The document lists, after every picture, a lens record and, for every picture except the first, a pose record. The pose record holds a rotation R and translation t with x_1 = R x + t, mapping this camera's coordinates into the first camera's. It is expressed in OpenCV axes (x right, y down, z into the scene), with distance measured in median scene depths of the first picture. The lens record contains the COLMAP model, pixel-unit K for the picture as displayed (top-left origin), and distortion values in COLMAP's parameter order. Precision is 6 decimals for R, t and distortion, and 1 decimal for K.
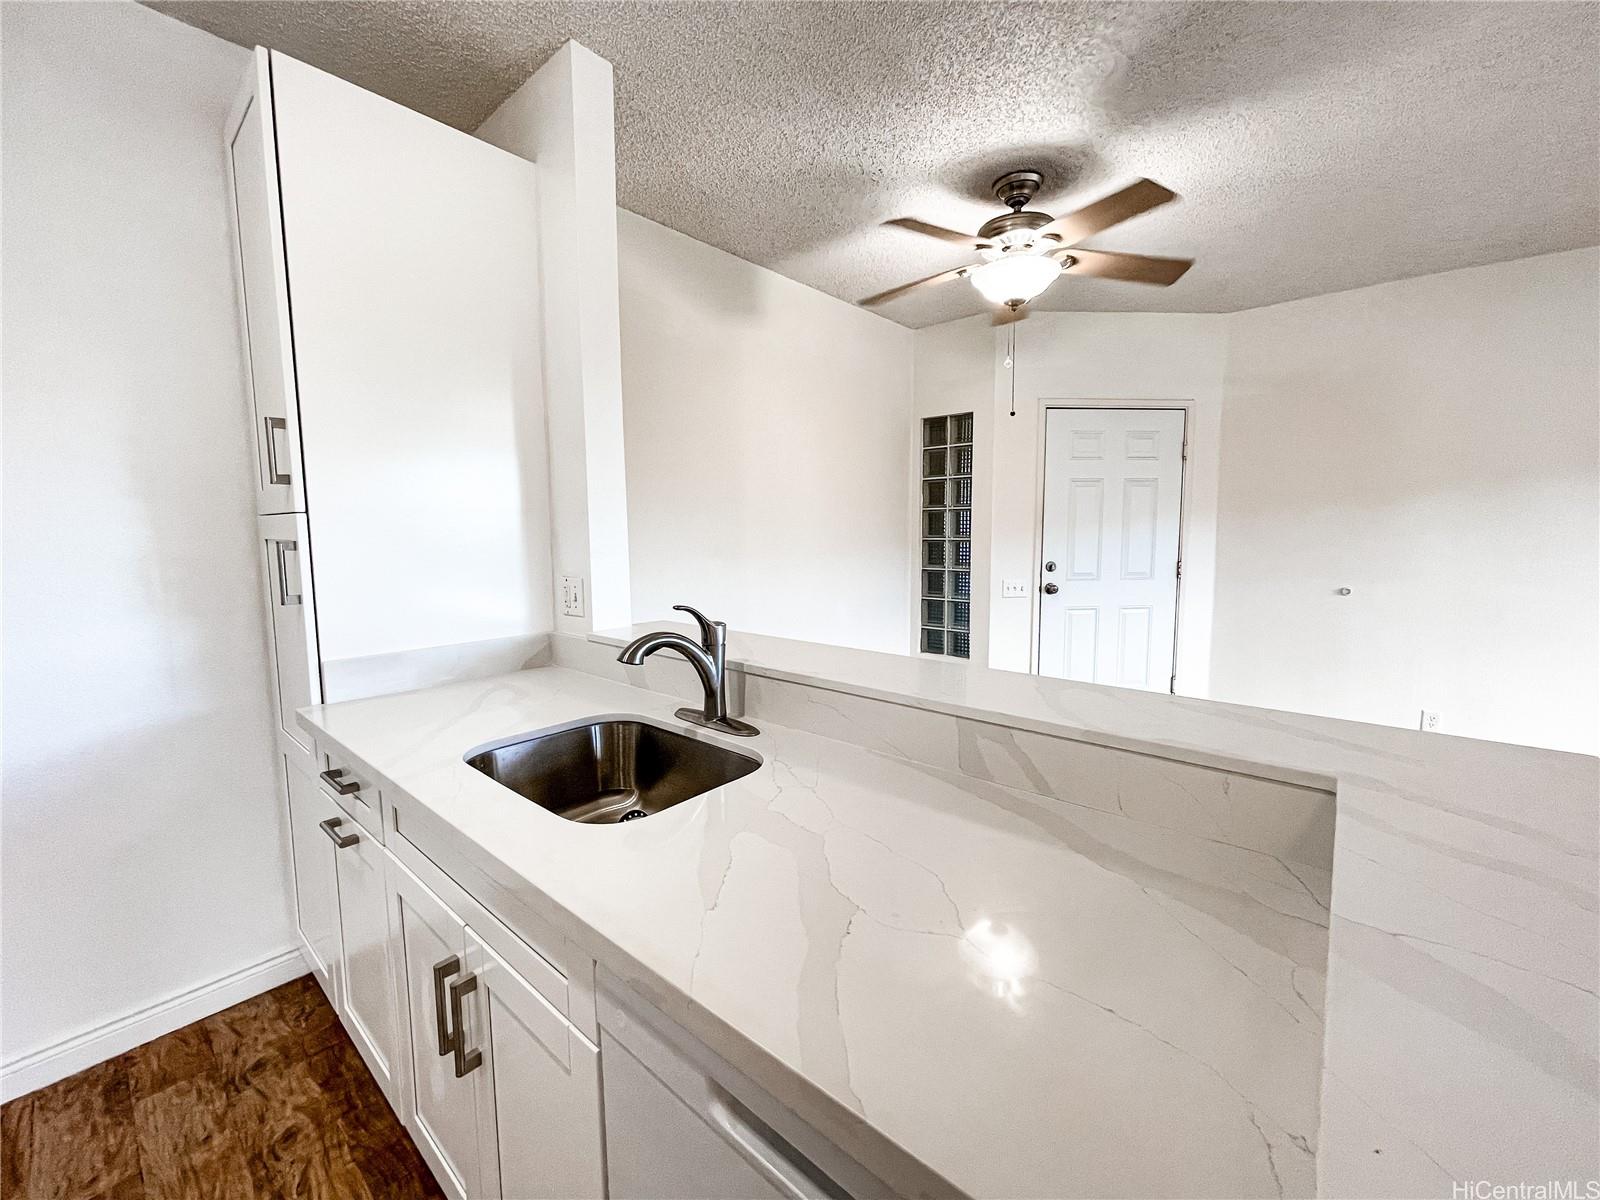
lens RADIAL K [[659.0, 0, 795.9], [0, 659.0, 594.2], [0, 0, 1]] dist [-0.001040, -0.000072]
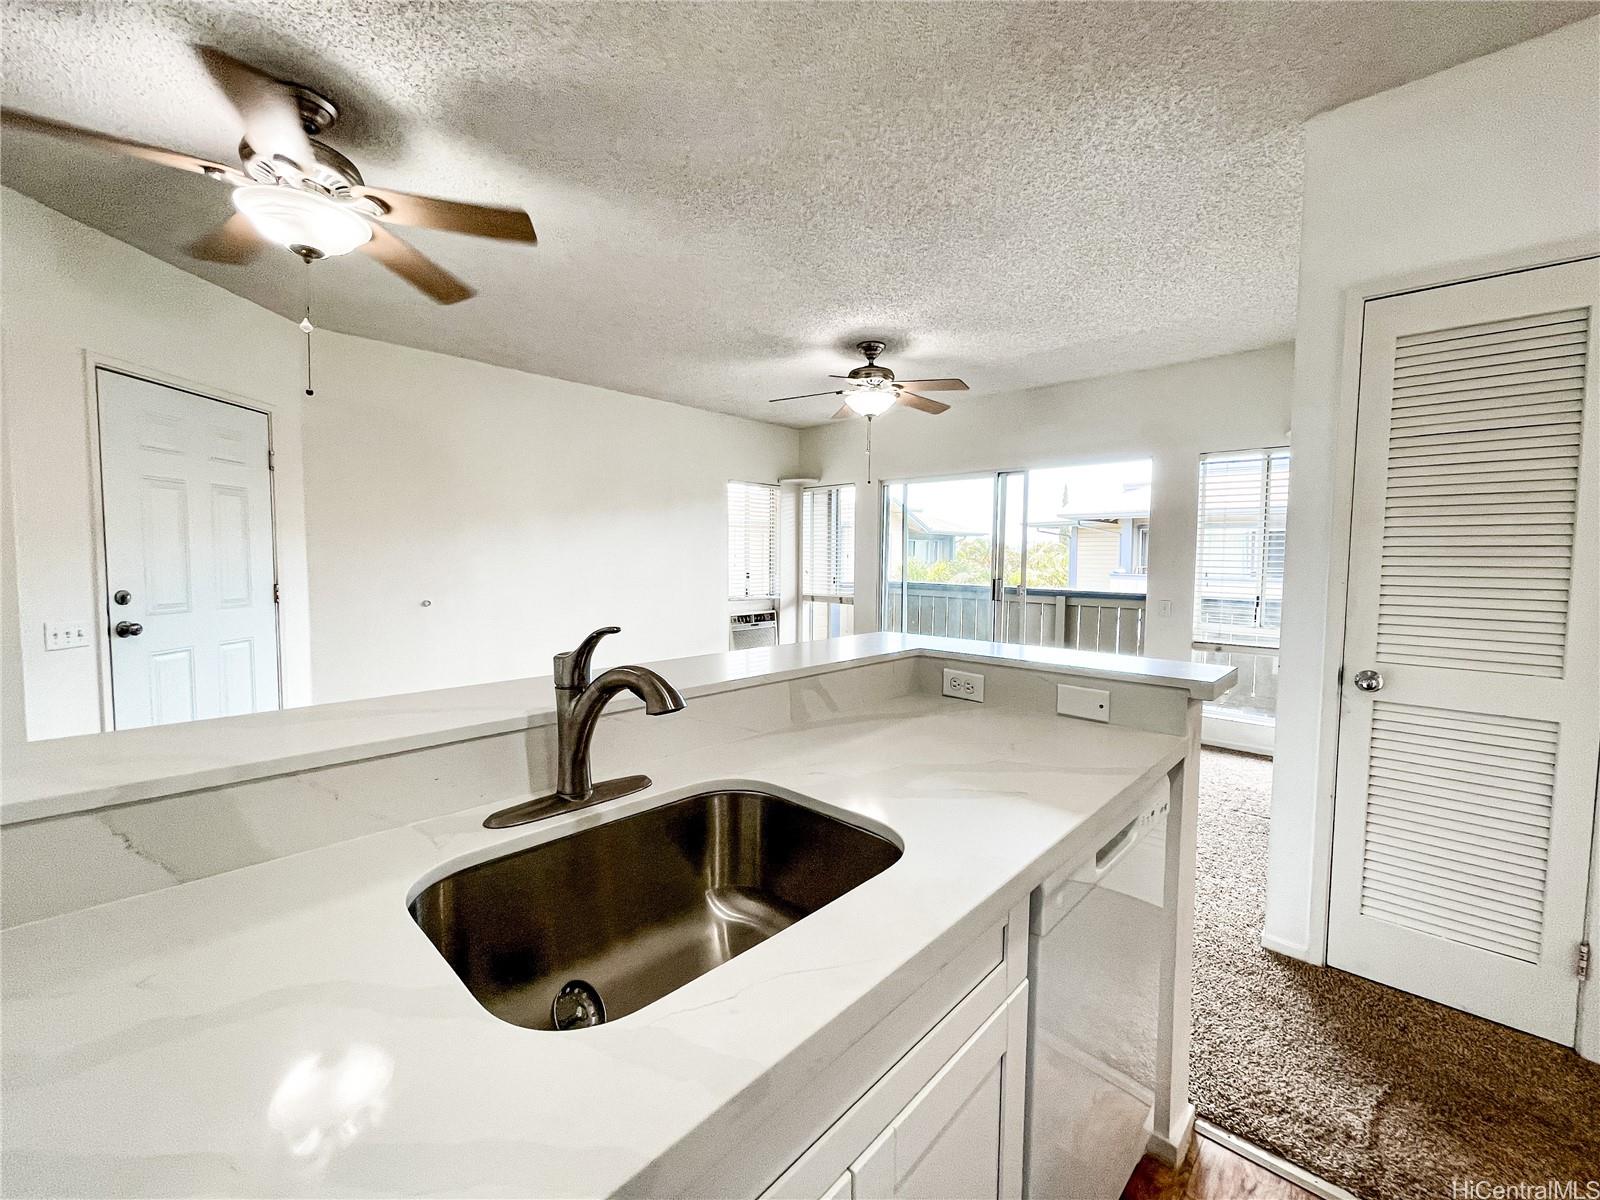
lens RADIAL K [[659.0, 0, 795.9], [0, 659.0, 594.2], [0, 0, 1]] dist [-0.001040, -0.000072]
pose [[0.037789, -0.053432, 0.997856, -0.290226], [0.097671, 0.993986, 0.049526, -0.010696], [-0.994501, 0.095590, 0.042780, 0.268232]]
